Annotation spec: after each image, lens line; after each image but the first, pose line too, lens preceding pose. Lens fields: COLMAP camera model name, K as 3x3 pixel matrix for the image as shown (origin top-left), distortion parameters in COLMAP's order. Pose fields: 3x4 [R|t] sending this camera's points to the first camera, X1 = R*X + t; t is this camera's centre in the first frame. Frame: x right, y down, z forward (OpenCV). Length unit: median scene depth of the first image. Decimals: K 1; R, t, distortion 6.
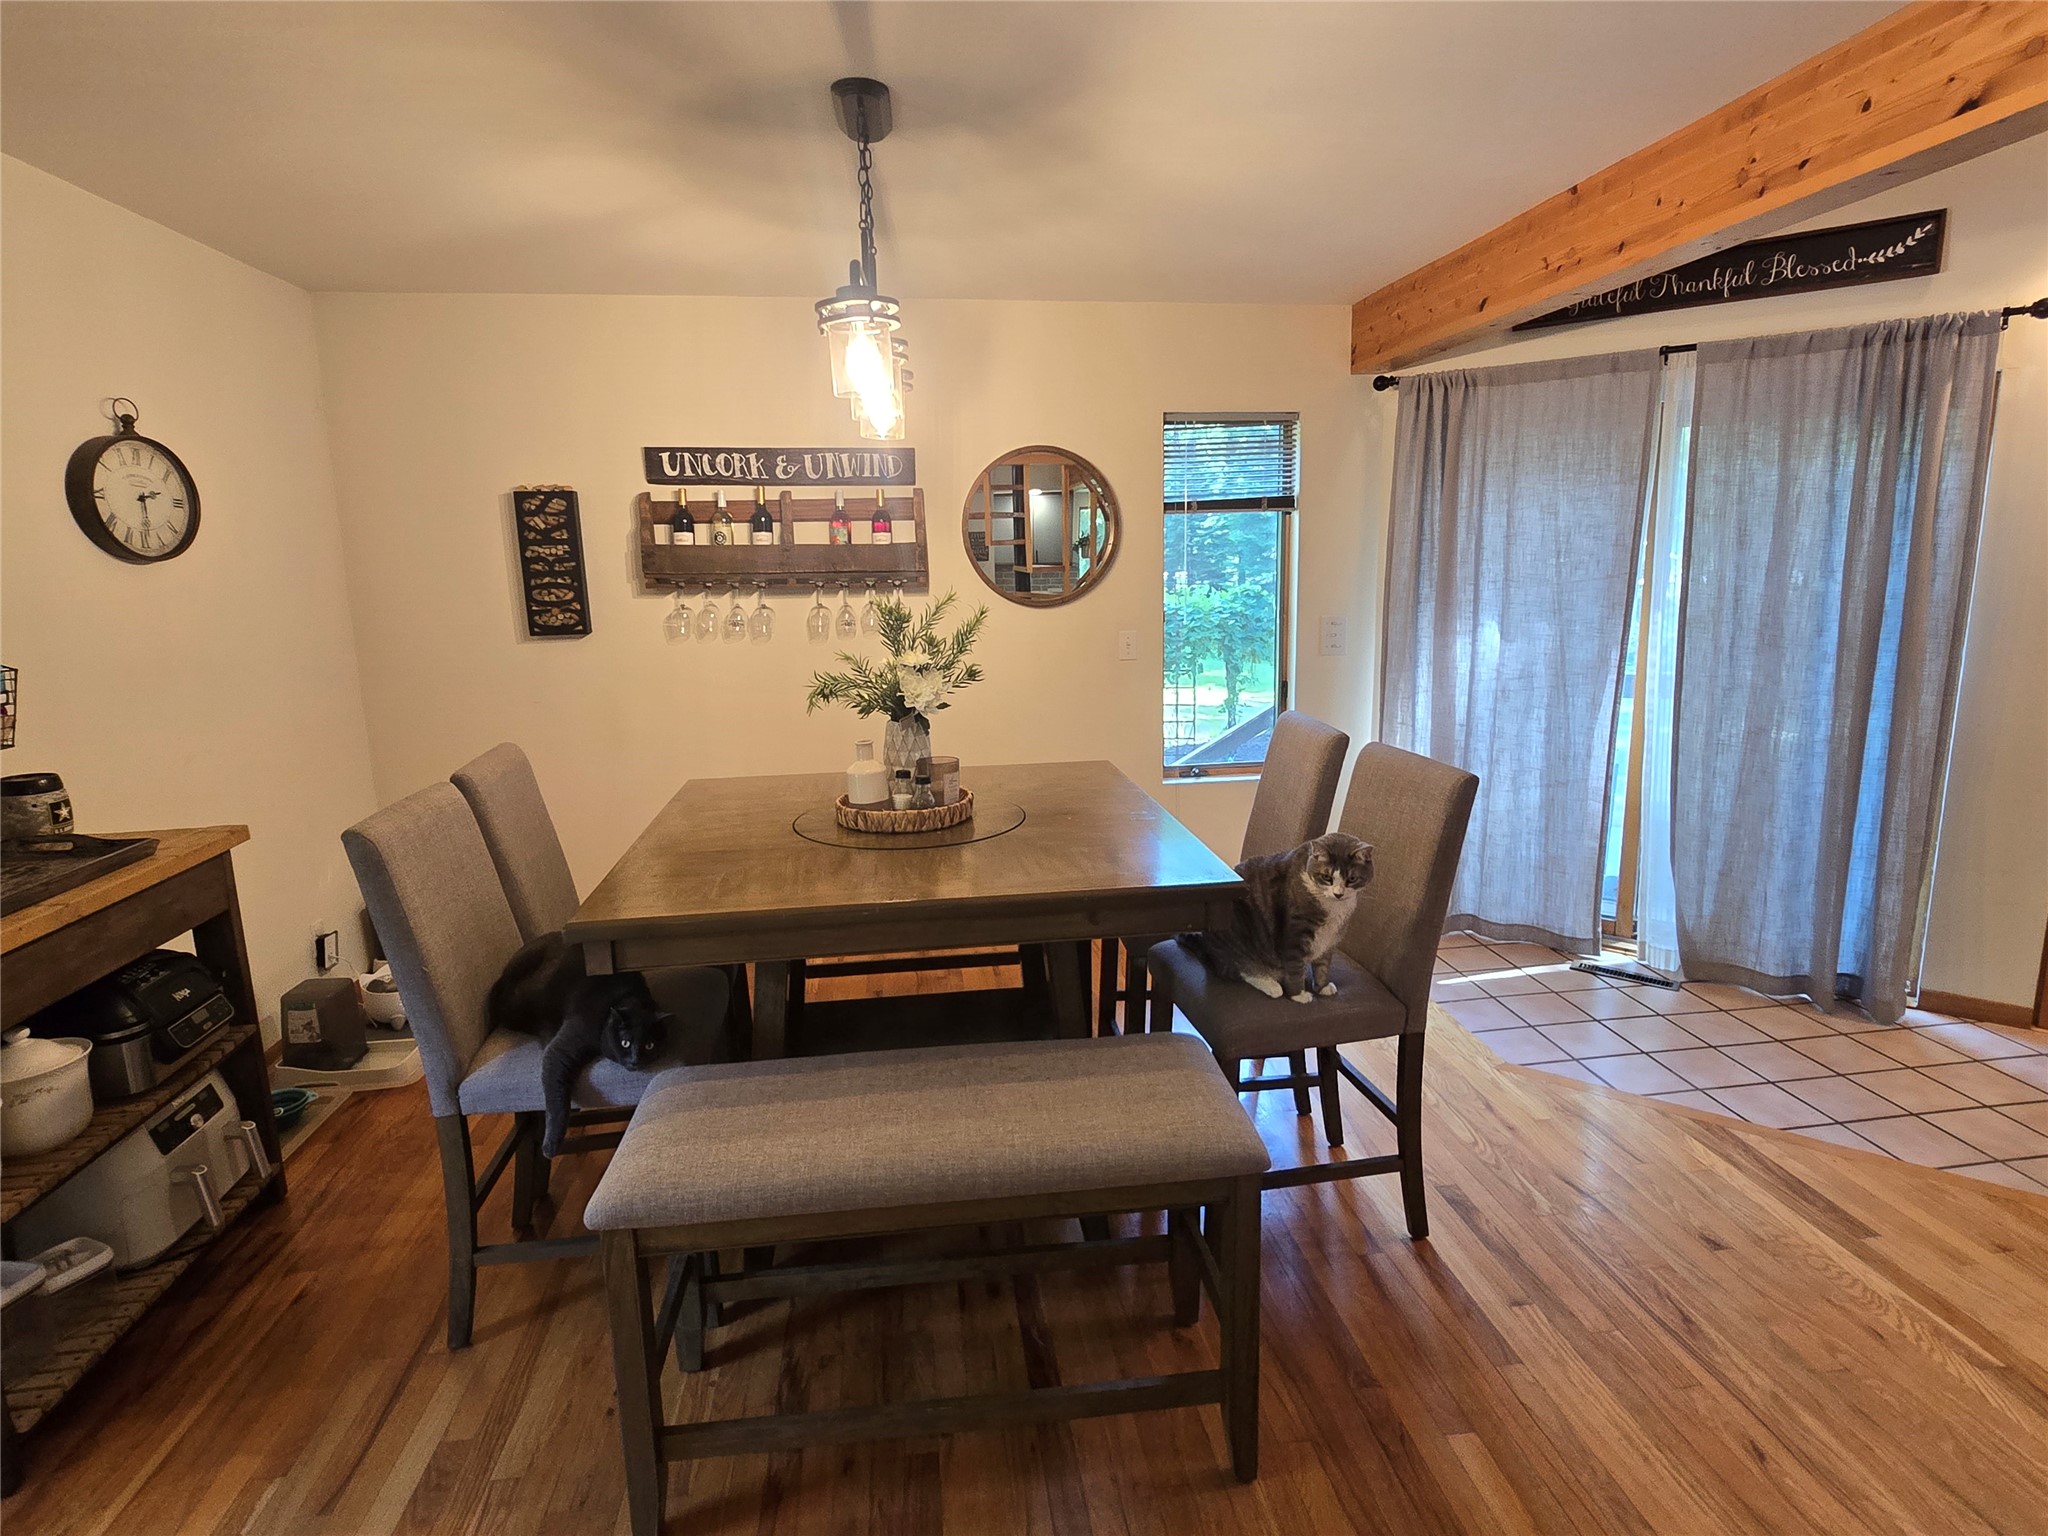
lens RADIAL K [[1025.7, 0, 1032.0], [0, 1025.7, 760.9], [0, 0, 1]] dist [-0.008544, -0.000020]
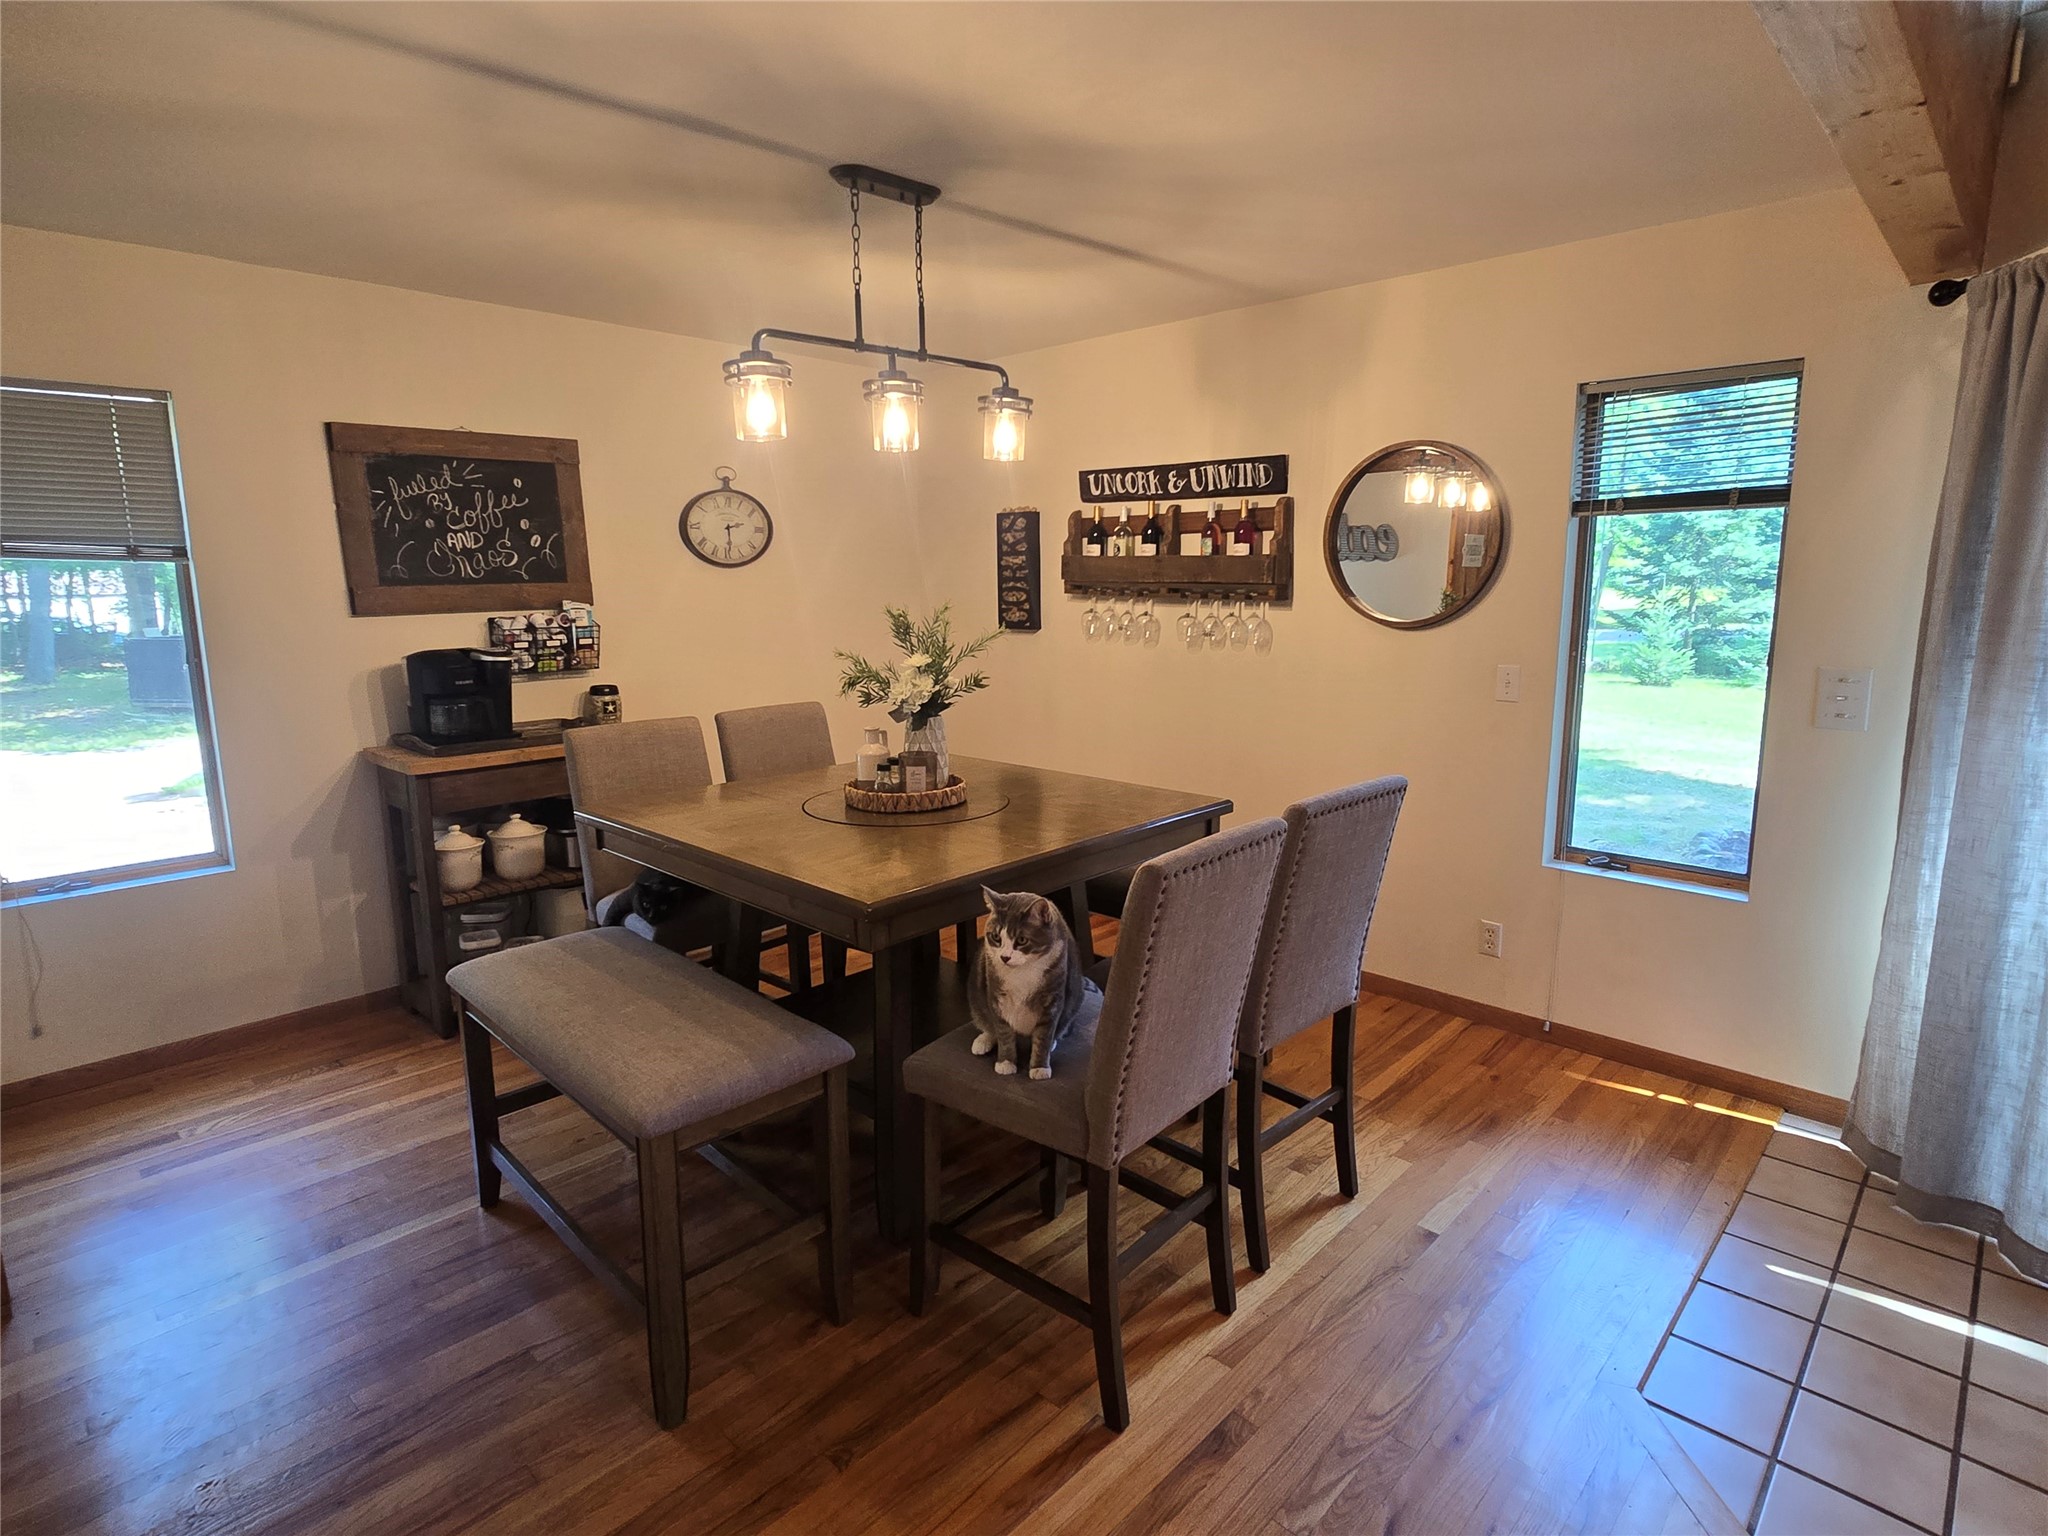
lens RADIAL K [[1025.7, 0, 1029.6], [0, 1025.7, 764.7], [0, 0, 1]] dist [-0.008544, -0.000020]
pose [[0.638072, 0.155195, -0.754174, 0.534927], [-0.156271, 0.985193, 0.070521, -0.056009], [0.753951, 0.072858, 0.652877, 0.239564]]
